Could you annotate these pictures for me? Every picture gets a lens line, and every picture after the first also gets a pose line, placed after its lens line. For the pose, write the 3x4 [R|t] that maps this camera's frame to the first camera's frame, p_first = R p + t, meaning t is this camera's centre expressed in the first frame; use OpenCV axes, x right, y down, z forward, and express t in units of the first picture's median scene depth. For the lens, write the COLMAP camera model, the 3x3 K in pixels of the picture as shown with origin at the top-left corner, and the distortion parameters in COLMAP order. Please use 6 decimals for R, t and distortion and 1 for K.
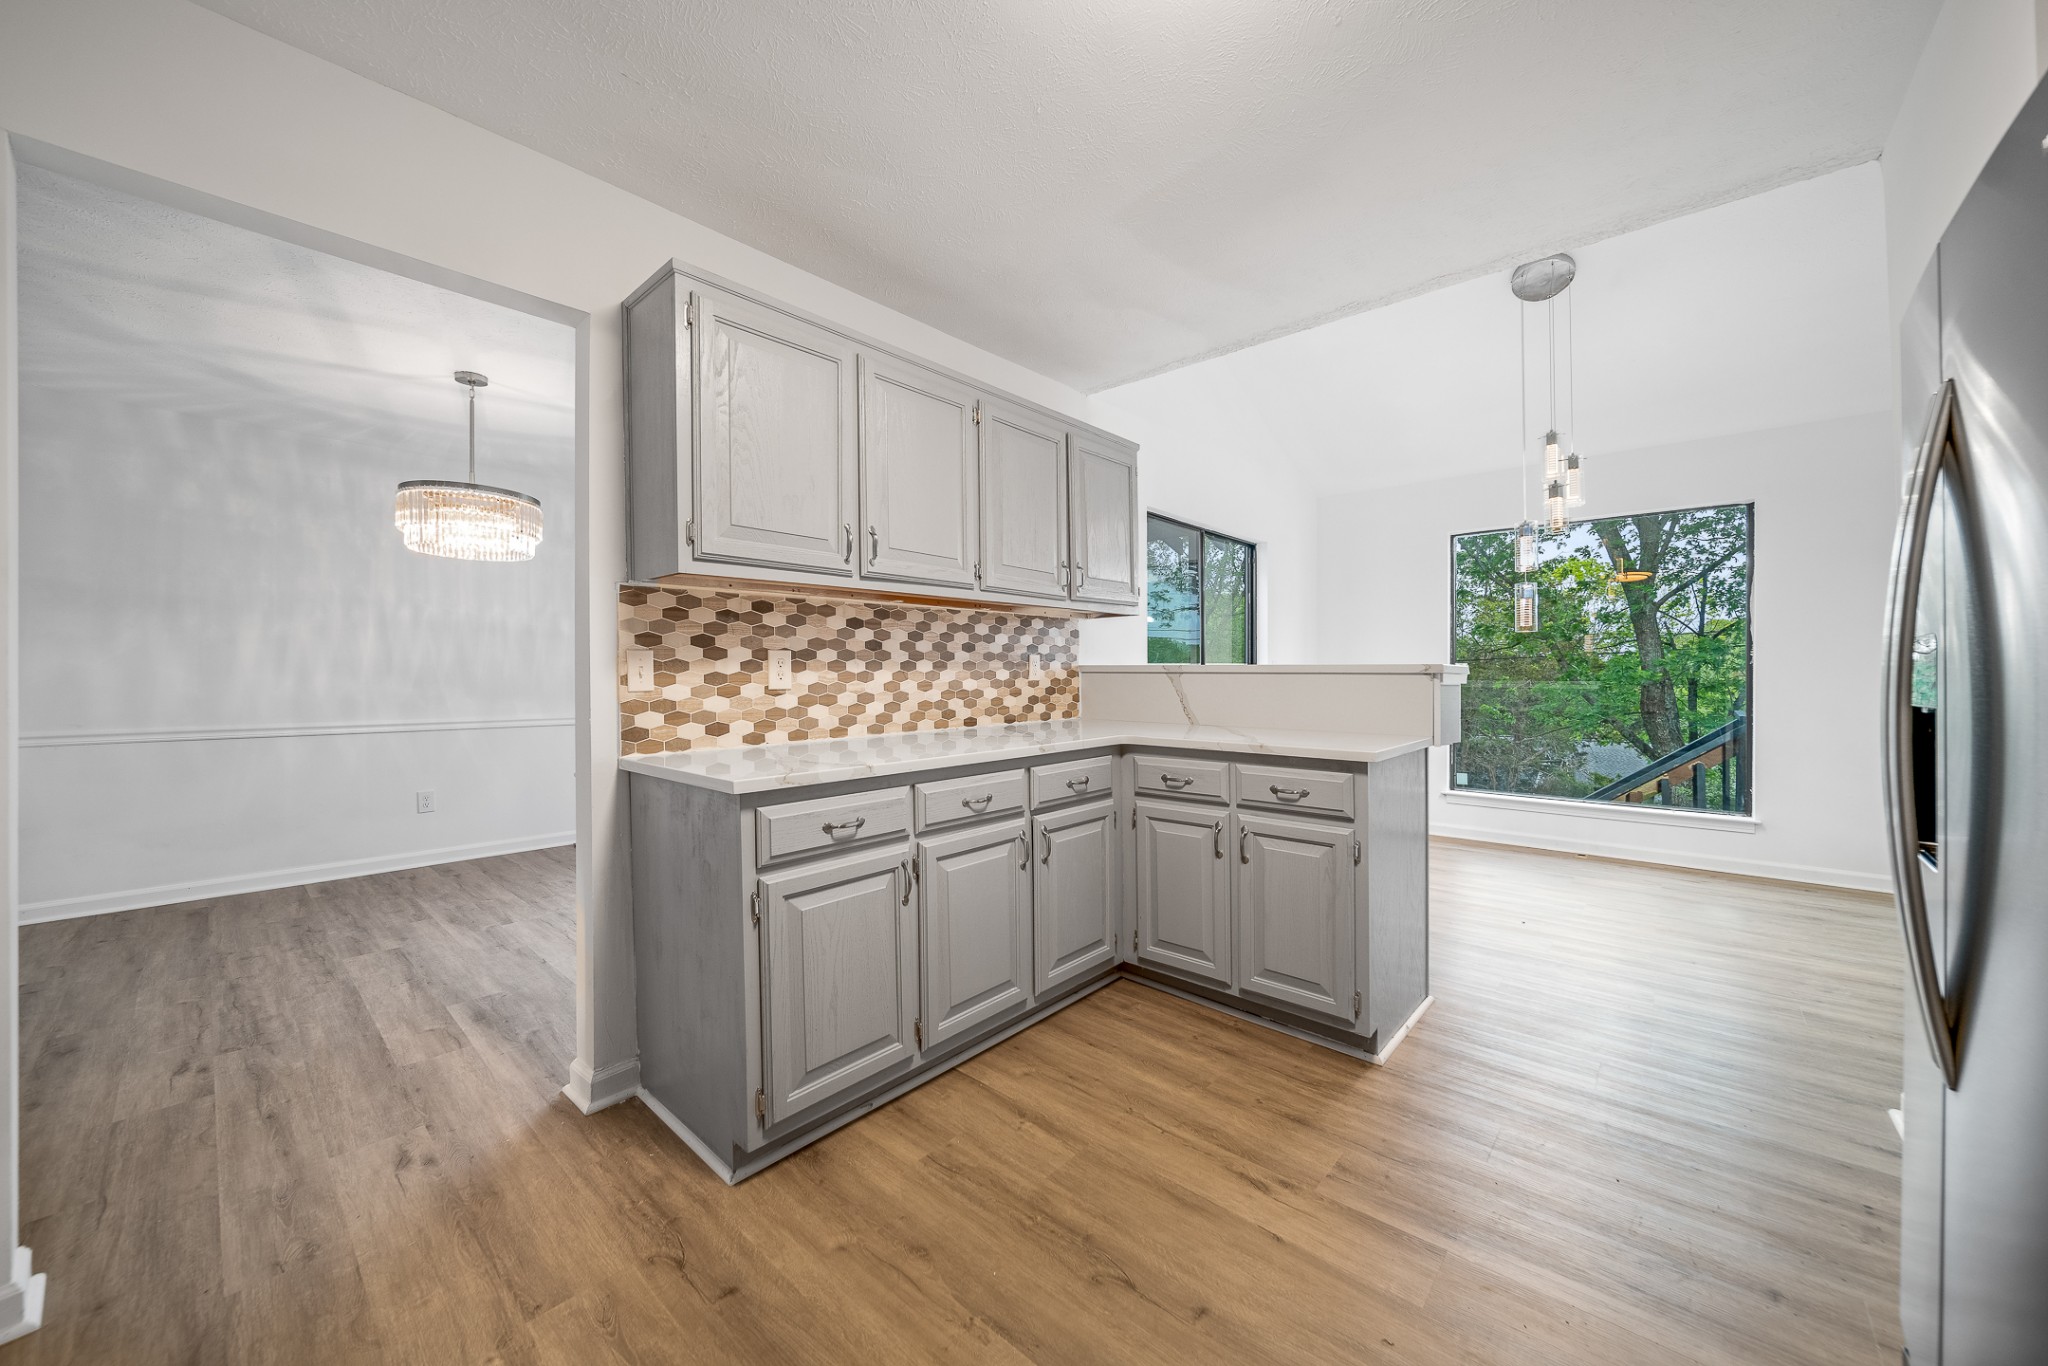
lens RADIAL K [[747.1, 0, 1009.6], [0, 747.1, 670.6], [0, 0, 1]] dist [-0.007085, -0.000051]
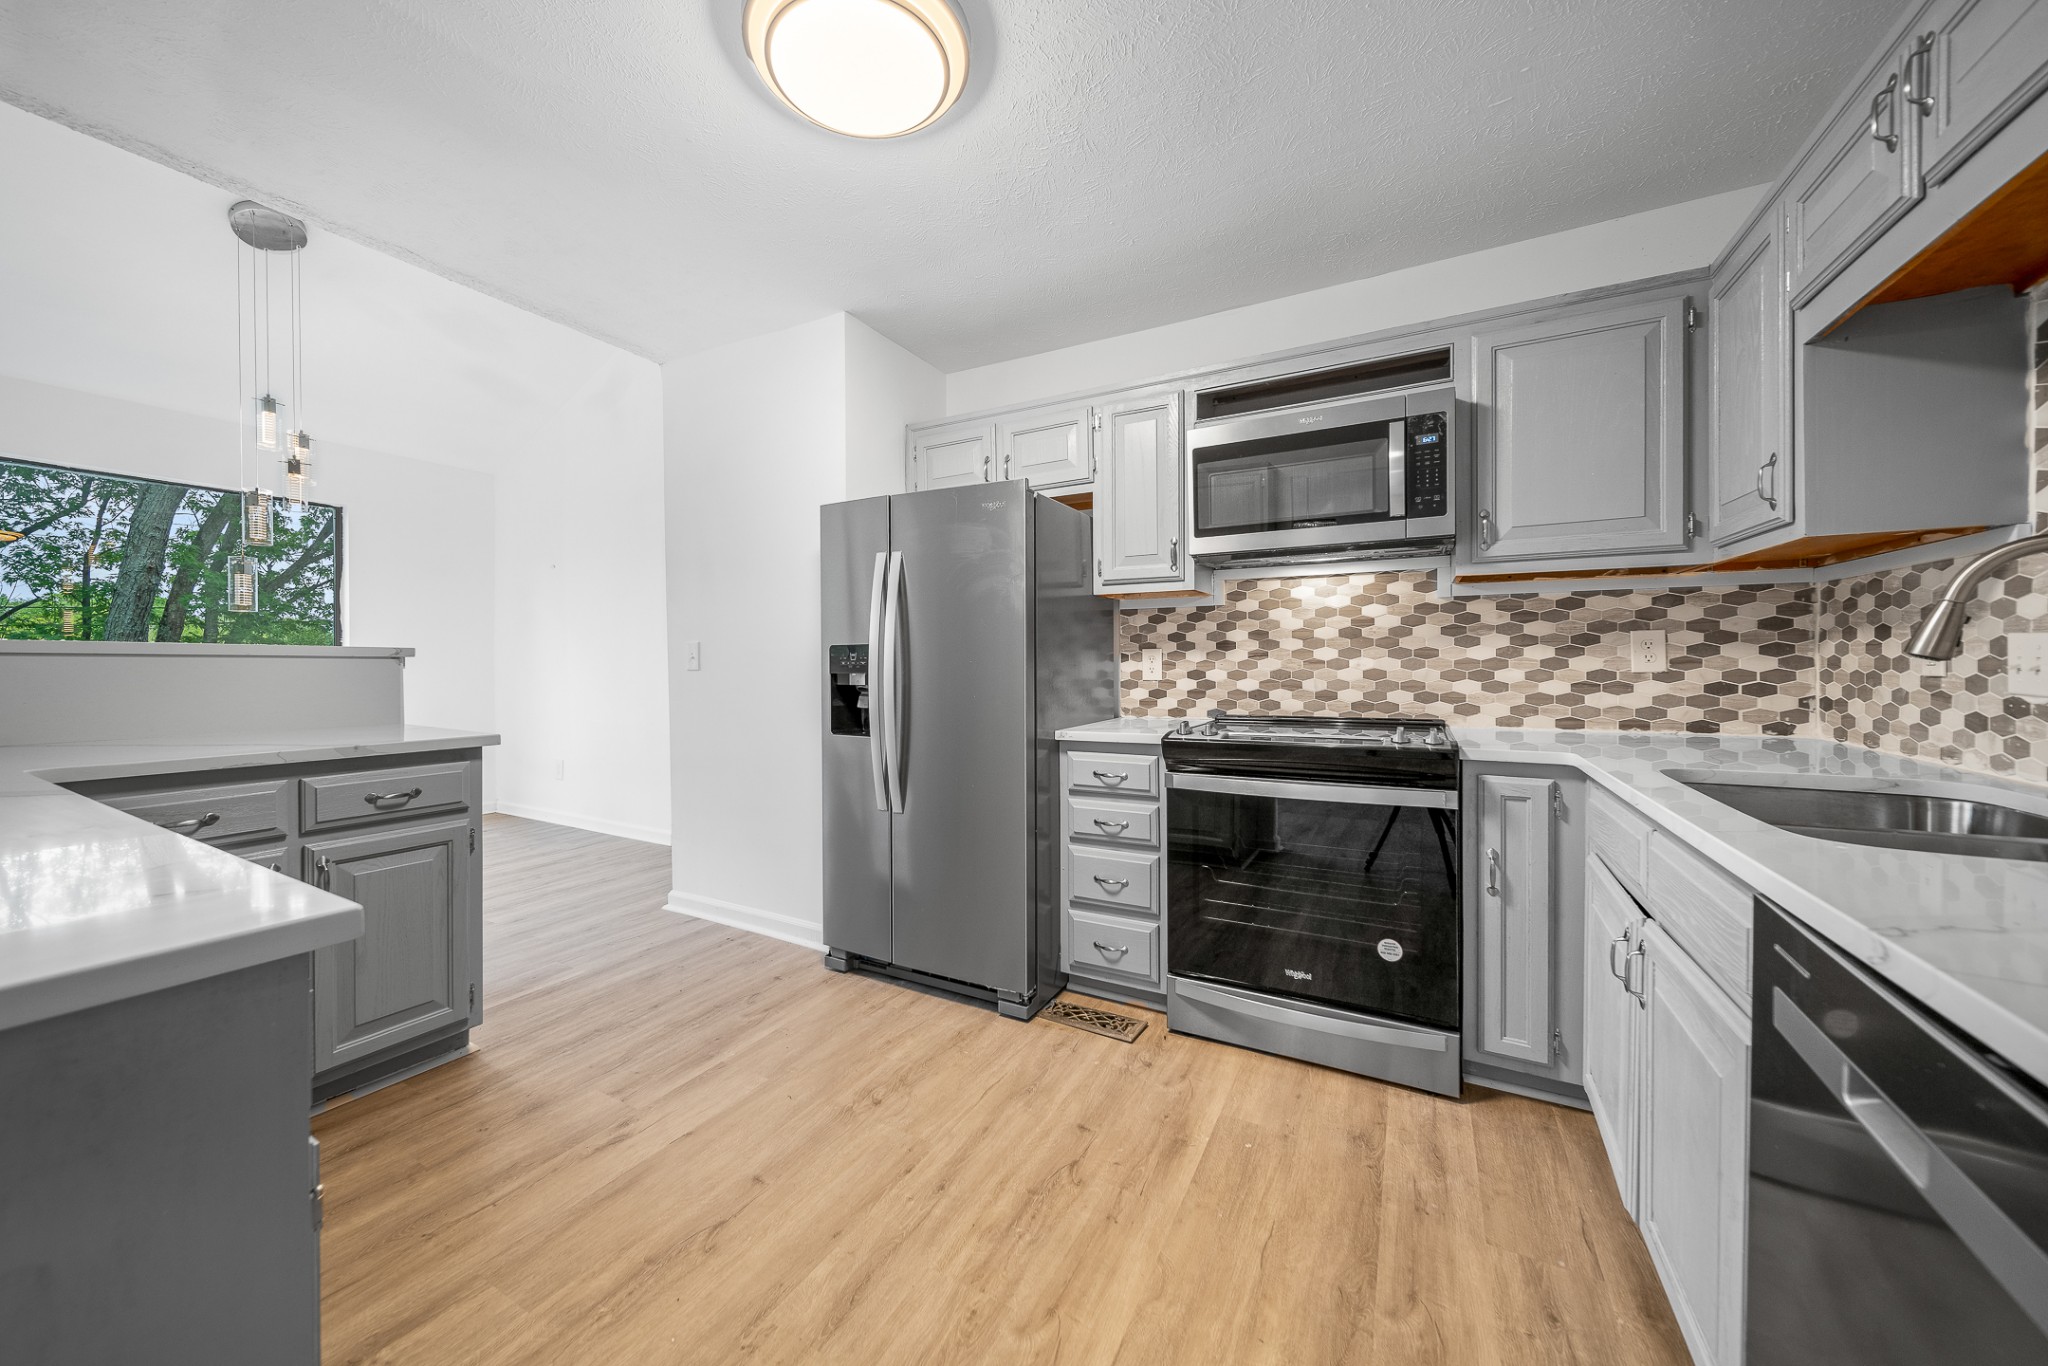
lens RADIAL K [[730.8, 0, 990.6], [0, 730.8, 672.9], [0, 0, 1]] dist [0.002159, -0.001523]
pose [[-0.221872, -0.009909, 0.975026, -0.495090], [-0.007963, 0.999933, 0.008350, 0.007994], [-0.975043, -0.005912, -0.221936, 0.446448]]
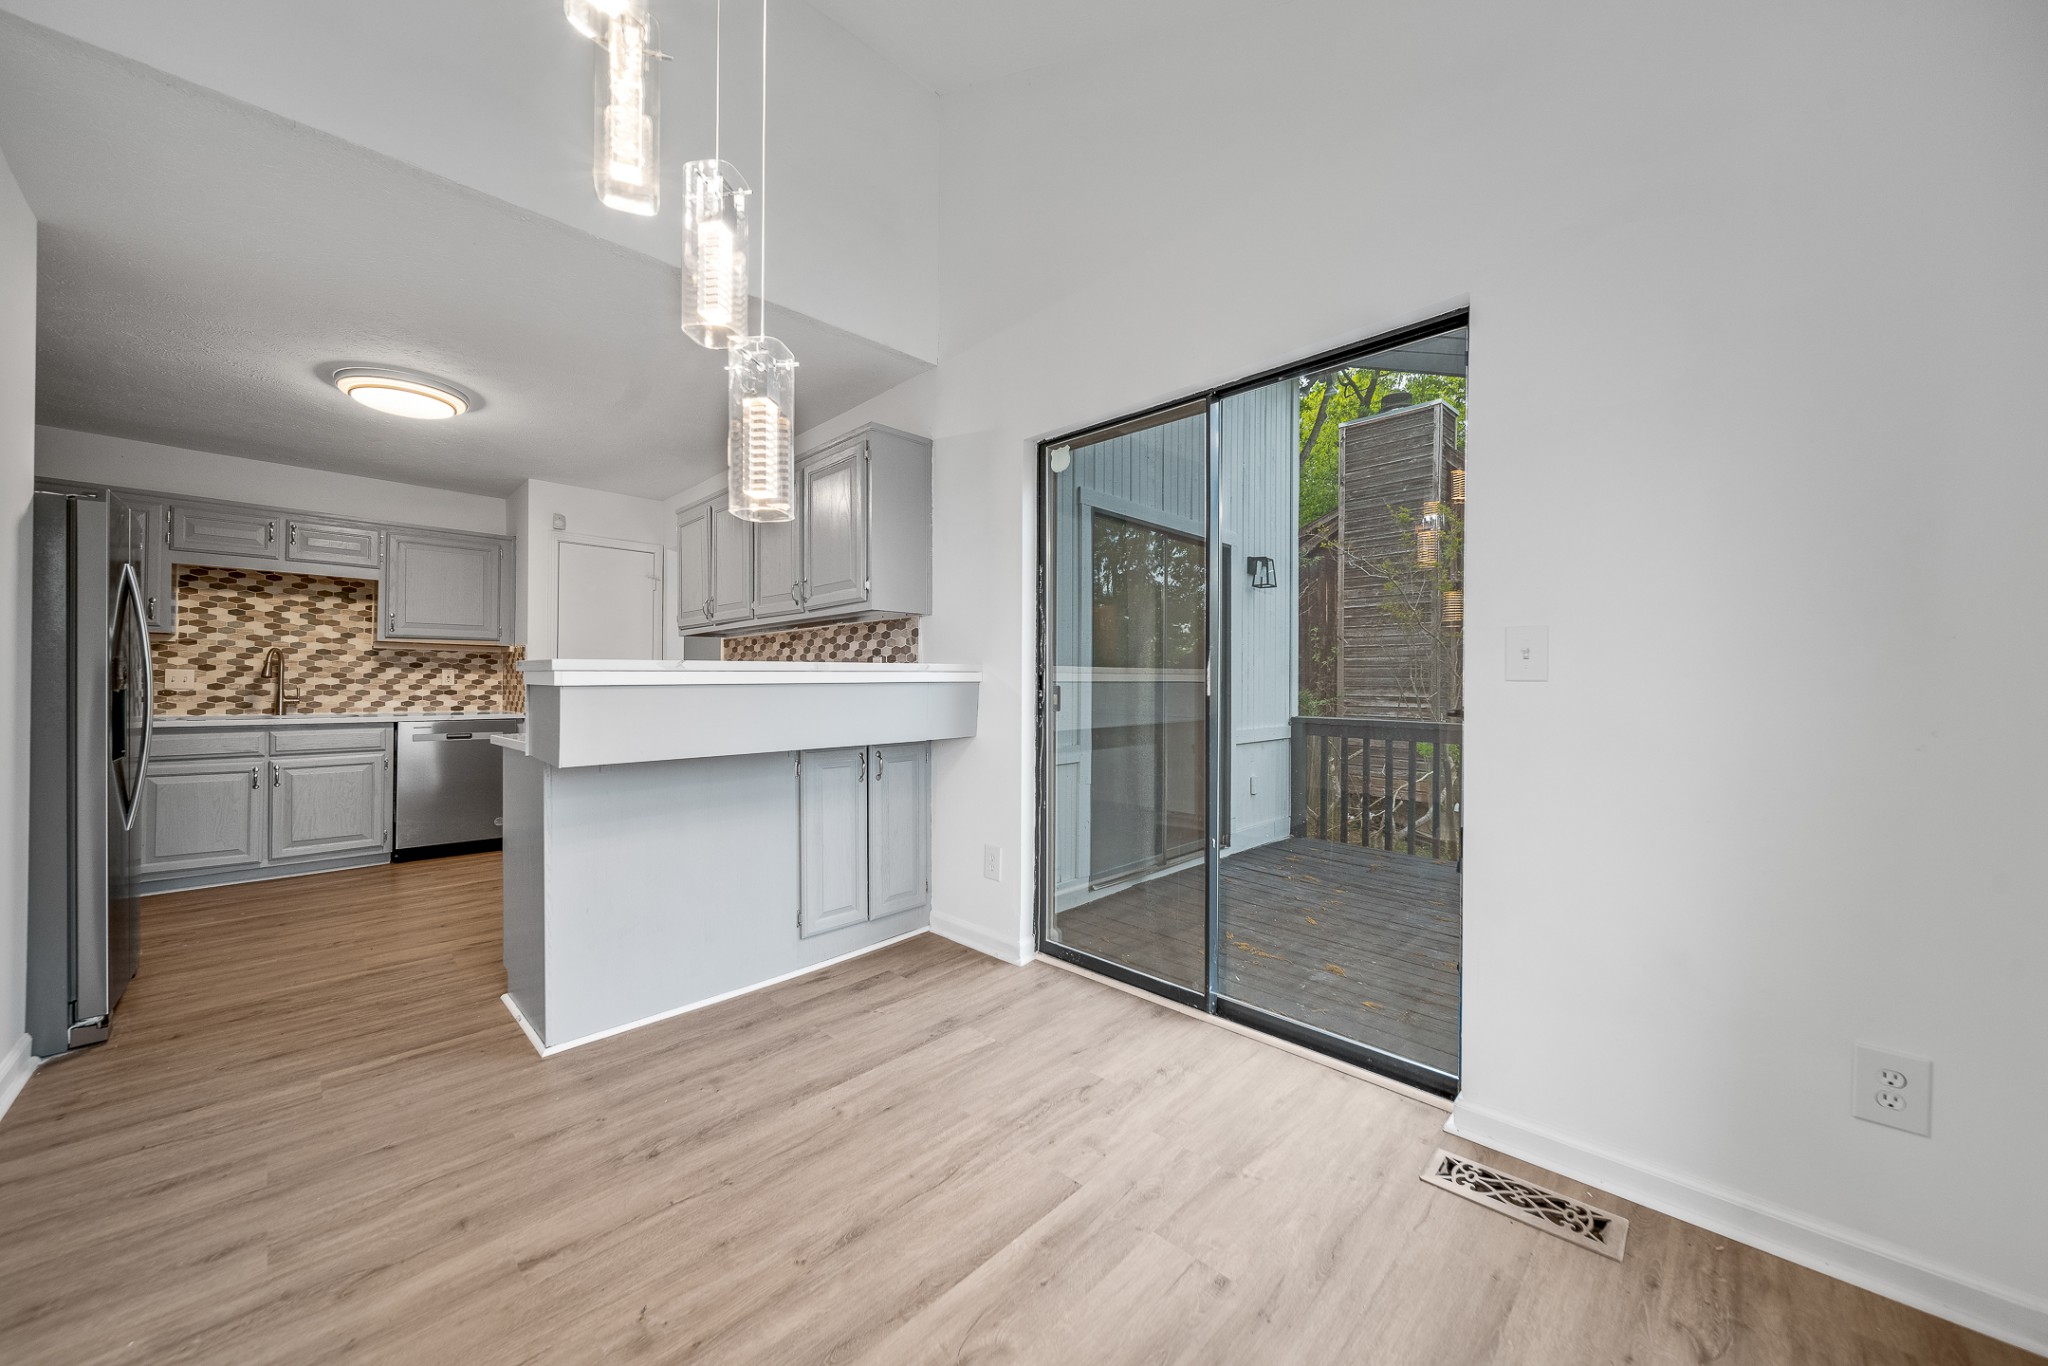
lens RADIAL K [[730.8, 0, 1004.7], [0, 730.8, 678.9], [0, 0, 1]] dist [0.002159, -0.001523]
pose [[-0.046504, -0.003962, -0.998910, 1.336904], [0.006835, 0.999967, -0.004284, 0.019576], [0.998895, -0.007027, -0.046476, 1.520534]]
